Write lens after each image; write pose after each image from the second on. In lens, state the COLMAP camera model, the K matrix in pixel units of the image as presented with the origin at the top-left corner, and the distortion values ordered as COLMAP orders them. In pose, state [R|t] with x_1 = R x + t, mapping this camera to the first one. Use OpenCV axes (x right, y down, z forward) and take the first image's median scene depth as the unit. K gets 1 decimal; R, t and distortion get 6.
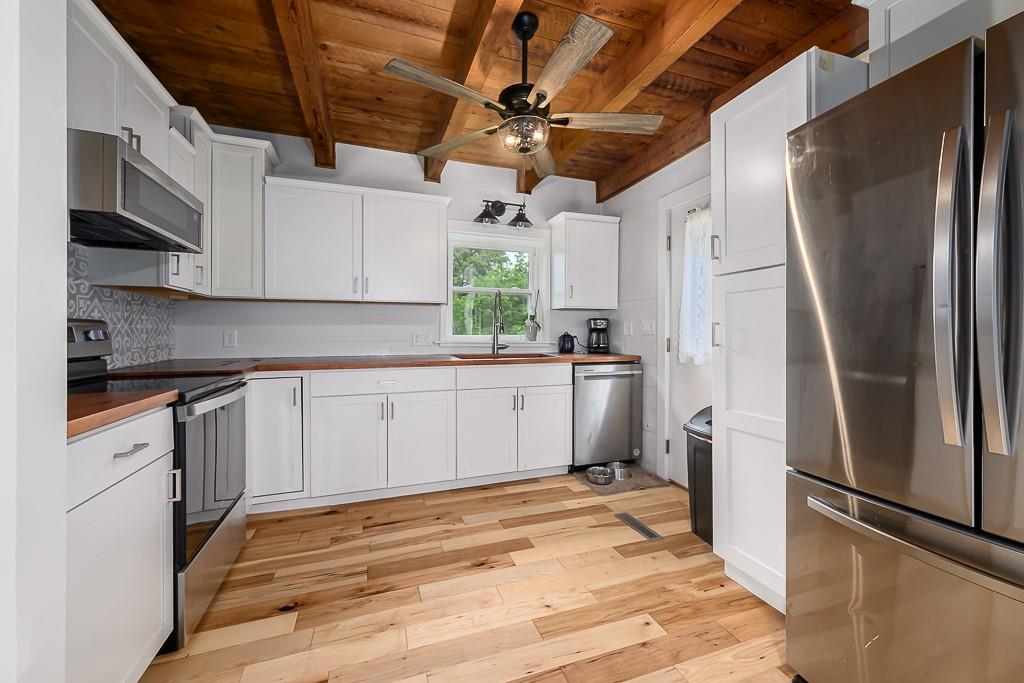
lens RADIAL K [[405.7, 0, 510.8], [0, 405.7, 336.1], [0, 0, 1]] dist [0.000855, 0.000331]
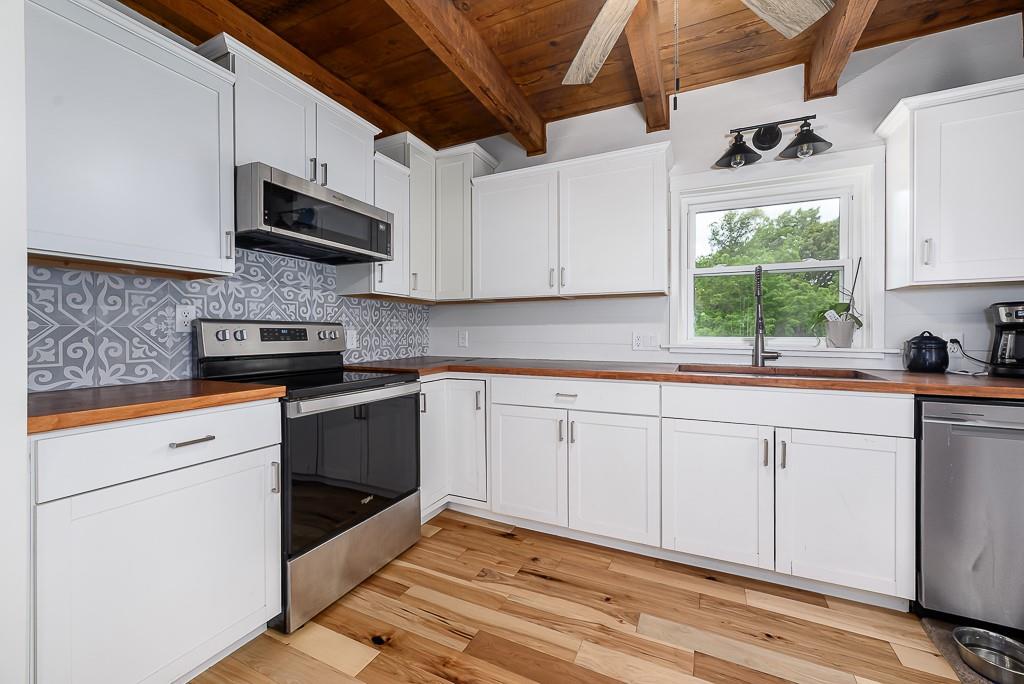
lens RADIAL K [[405.7, 0, 512.2], [0, 405.7, 334.6], [0, 0, 1]] dist [0.000855, 0.000331]
pose [[0.704309, 0.001899, -0.709891, 0.182899], [-0.006460, 0.999972, -0.003735, -0.001983], [0.709864, 0.007217, 0.704302, 0.358112]]
